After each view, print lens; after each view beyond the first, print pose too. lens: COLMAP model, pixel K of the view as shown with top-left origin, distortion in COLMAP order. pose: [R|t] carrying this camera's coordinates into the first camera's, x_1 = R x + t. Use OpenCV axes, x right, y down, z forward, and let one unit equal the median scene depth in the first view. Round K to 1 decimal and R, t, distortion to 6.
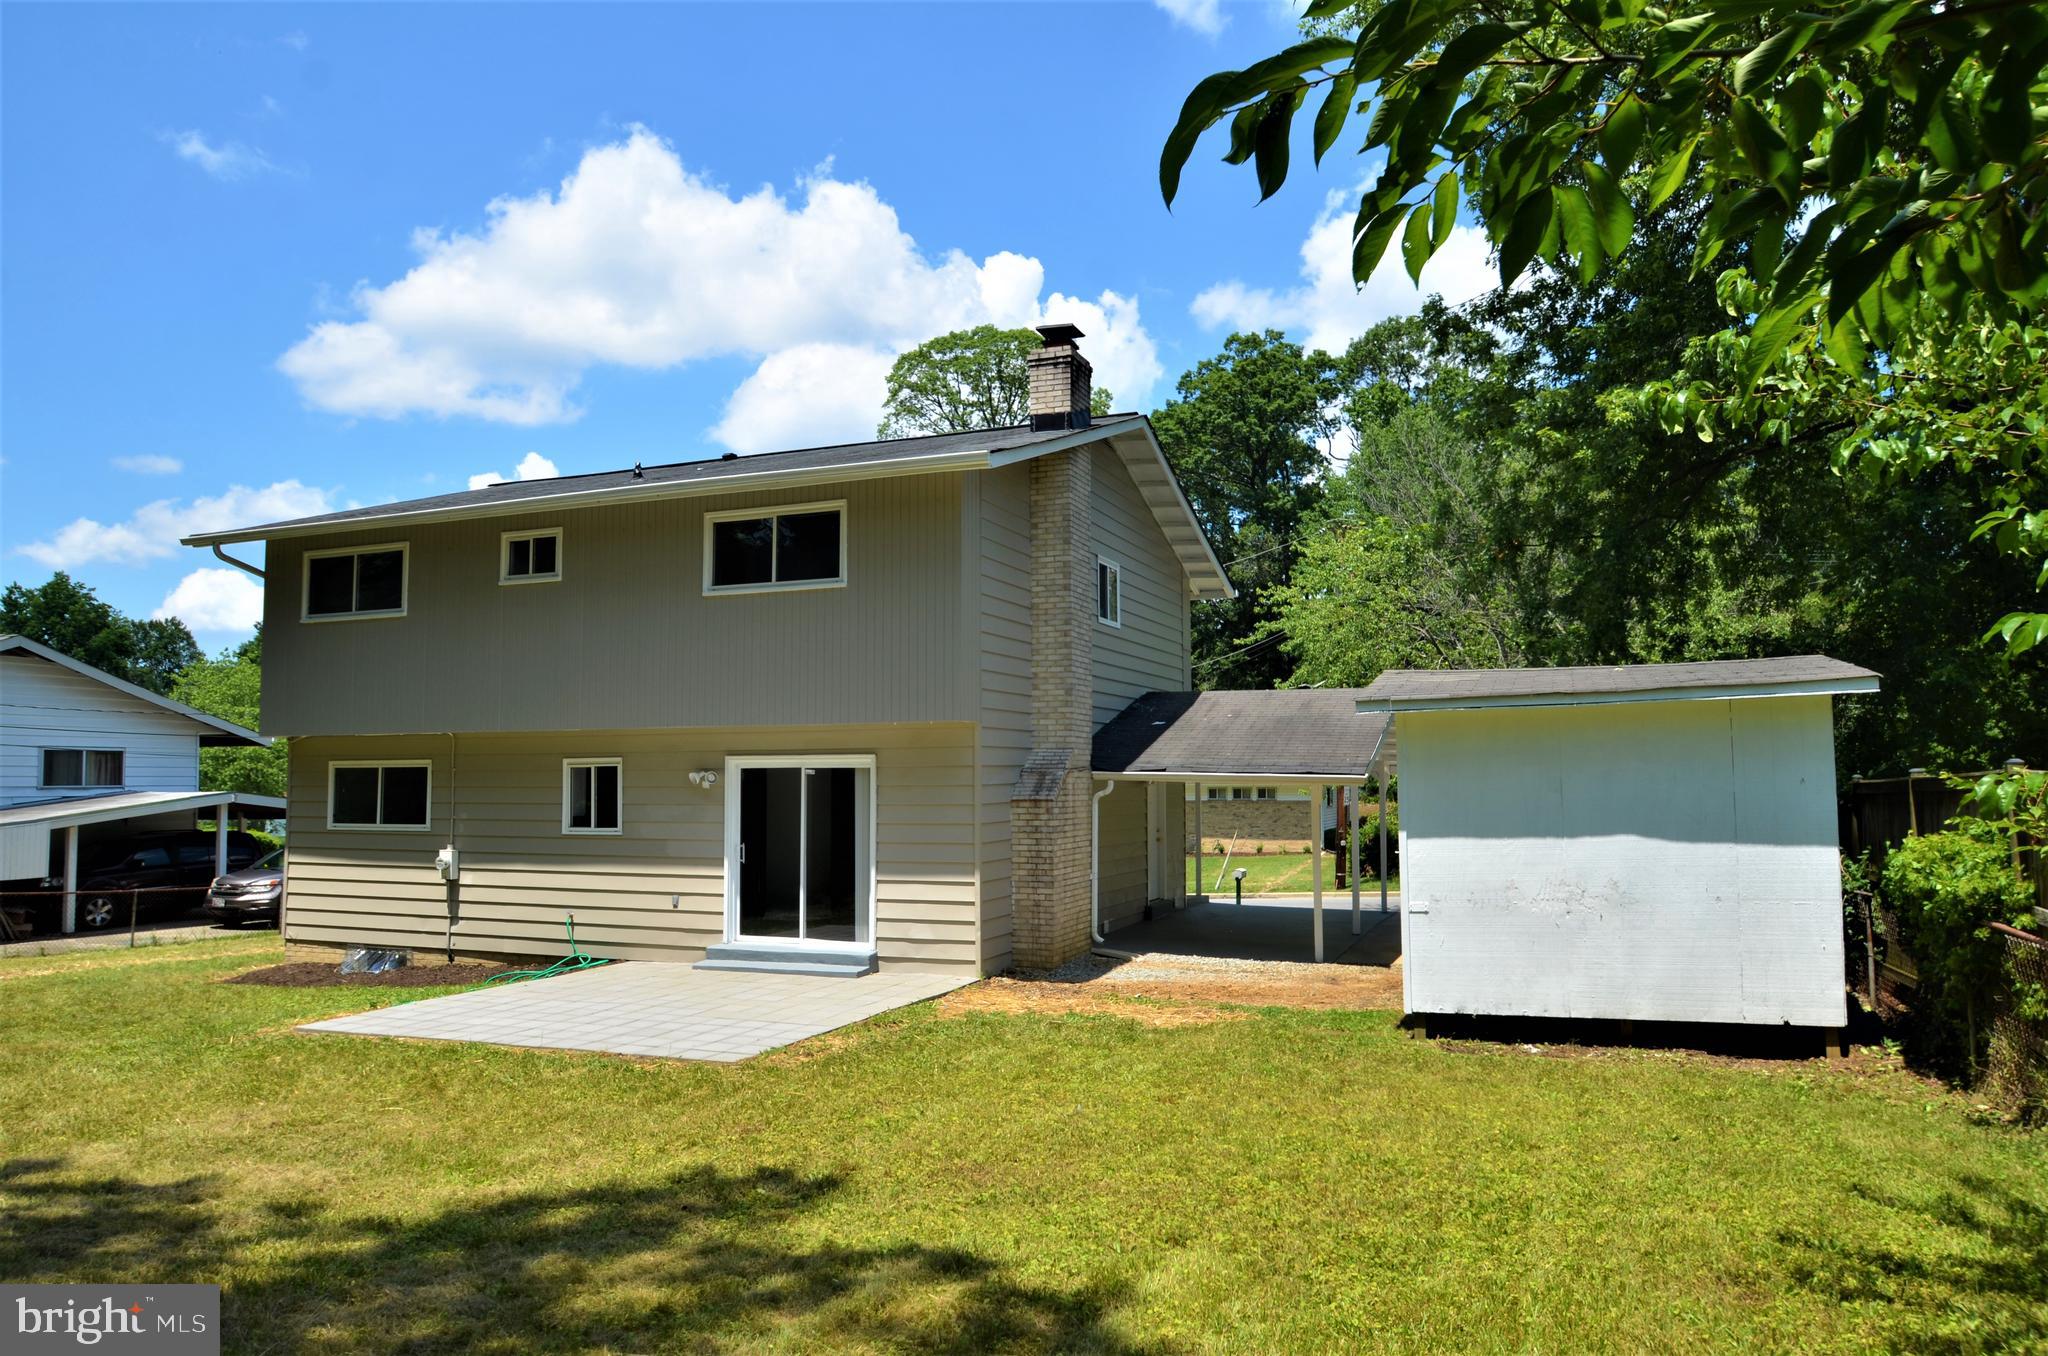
lens RADIAL K [[1325.8, 0, 1077.7], [0, 1325.8, 700.0], [0, 0, 1]] dist [-0.050324, 0.015359]
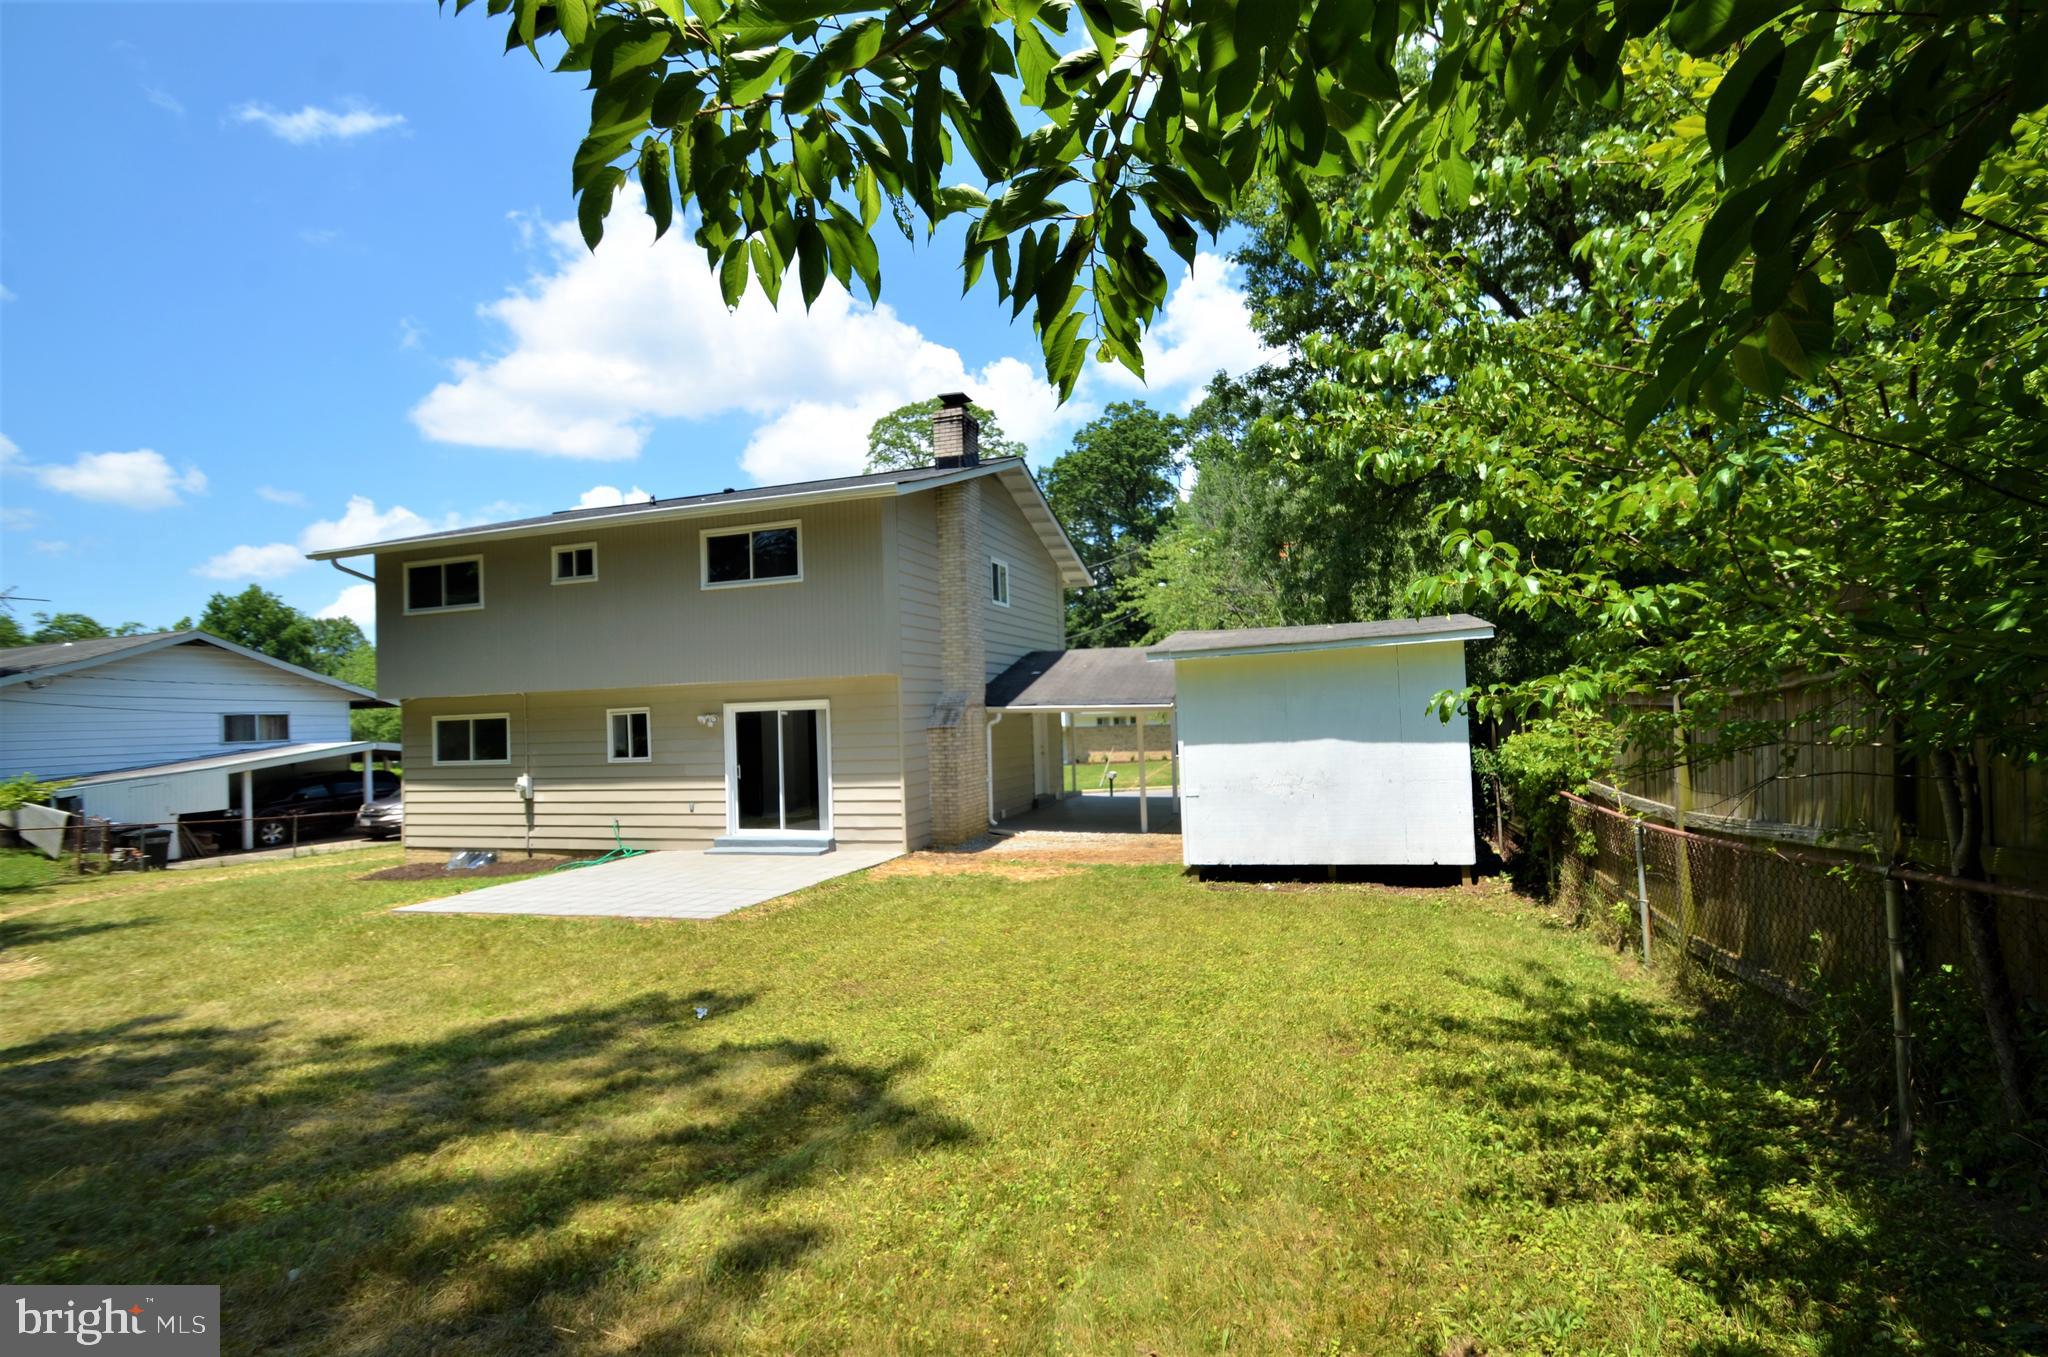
lens RADIAL K [[908.9, 0, 1084.4], [0, 908.9, 697.3], [0, 0, 1]] dist [-0.009509, -0.003377]
pose [[0.997213, -0.027417, 0.069392, 0.051251], [0.024524, 0.998808, 0.042207, 0.004336], [-0.070466, -0.040388, 0.996696, 0.007171]]
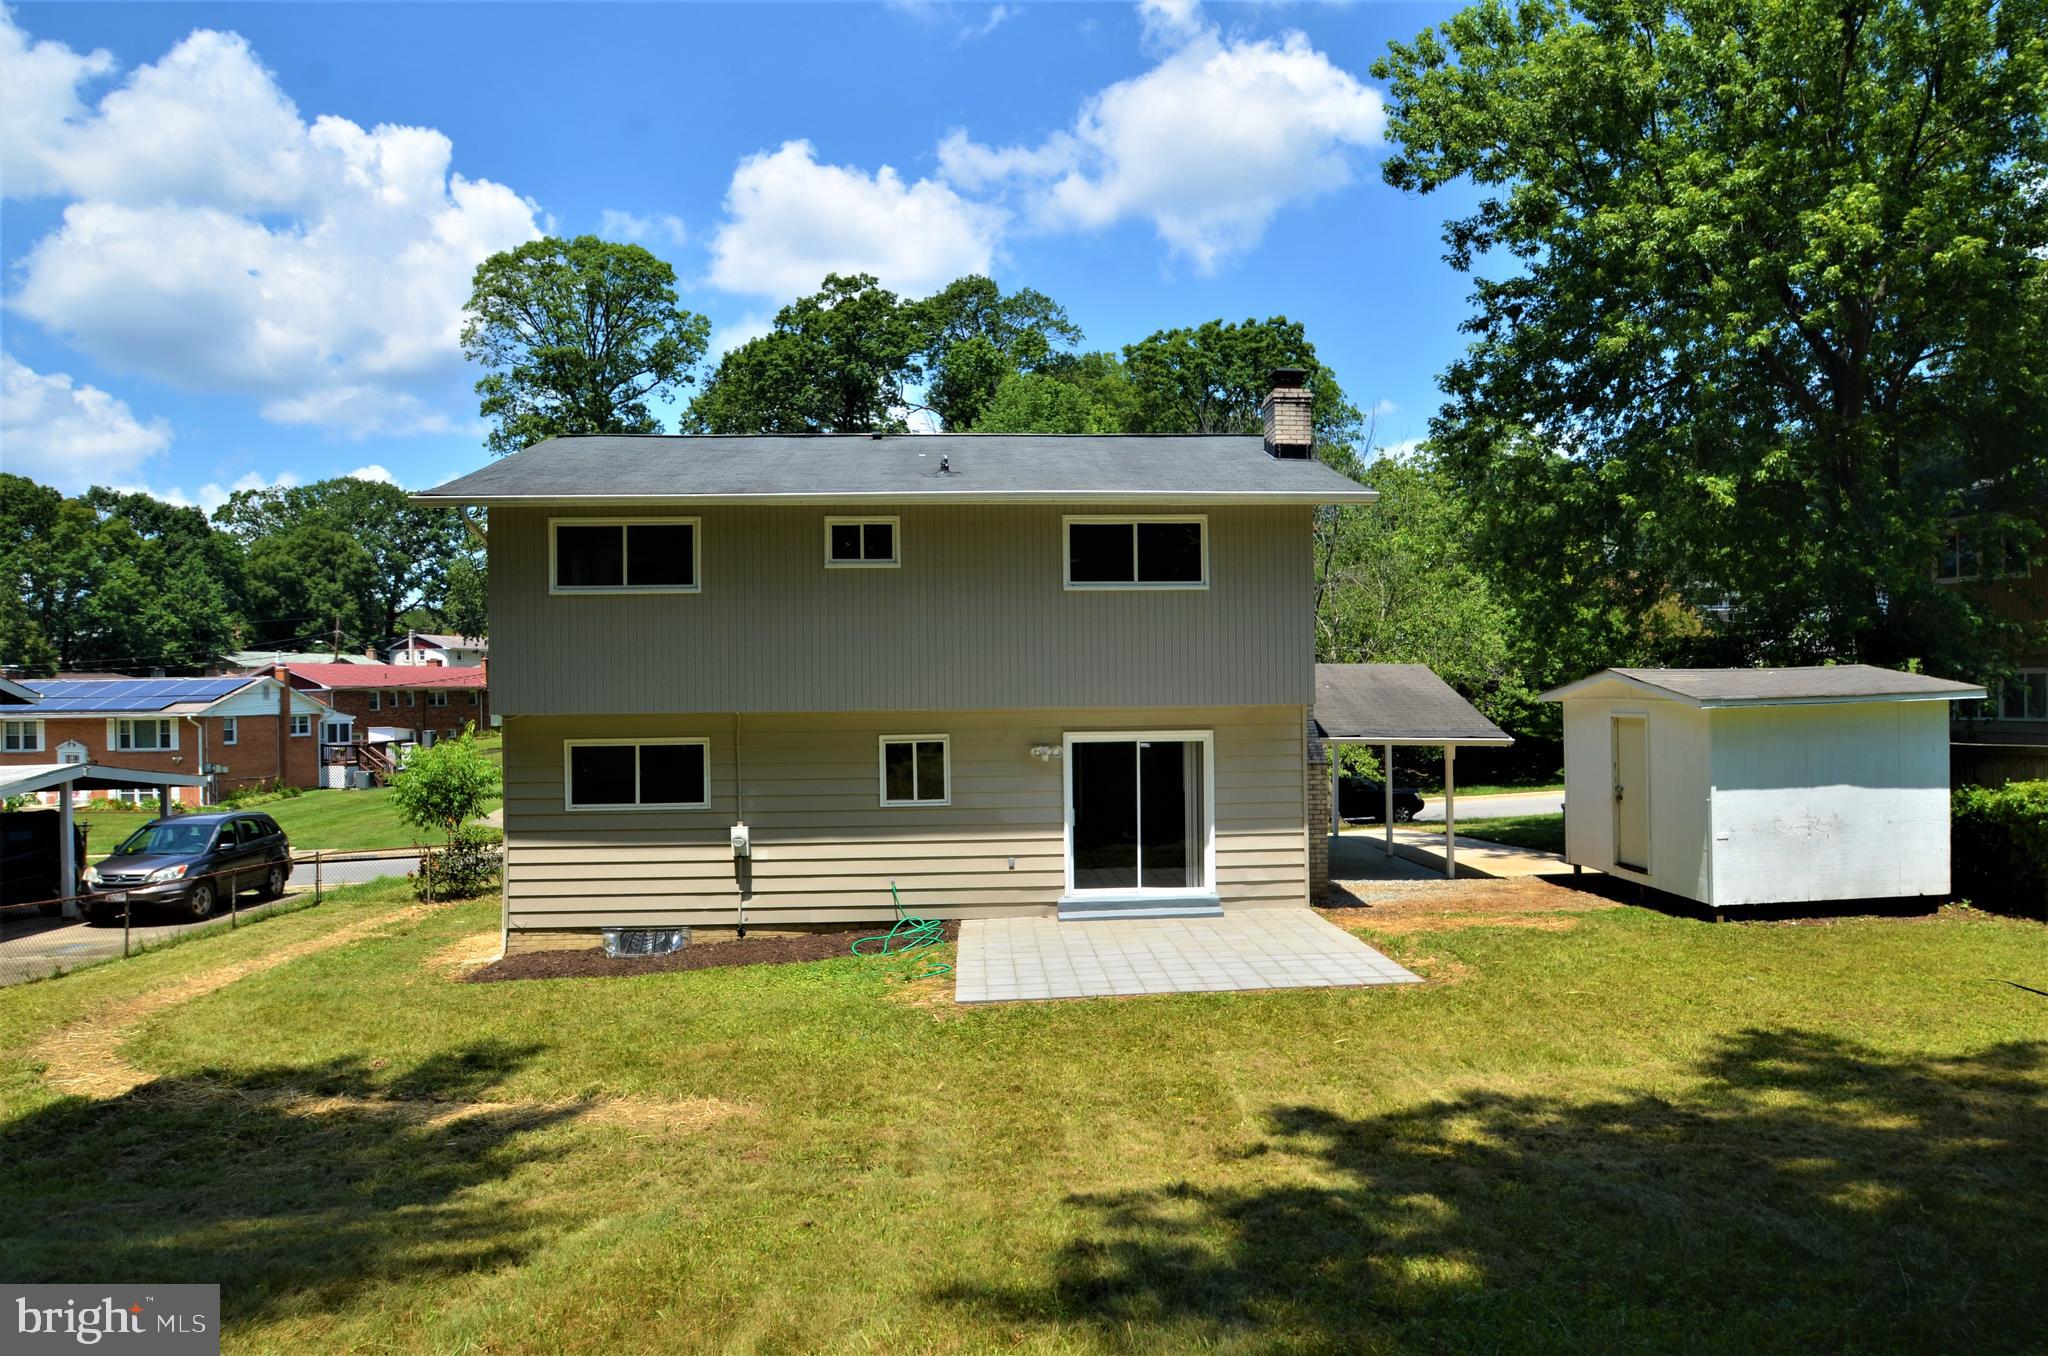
lens RADIAL K [[1324.0, 0, 1016.7], [0, 1324.0, 691.7], [0, 0, 1]] dist [-0.050904, -0.004331]
pose [[0.909503, -0.006070, 0.415653, -0.773443], [-0.017612, 0.998433, 0.053117, -0.051071], [-0.415324, -0.055631, 0.907971, -0.002839]]
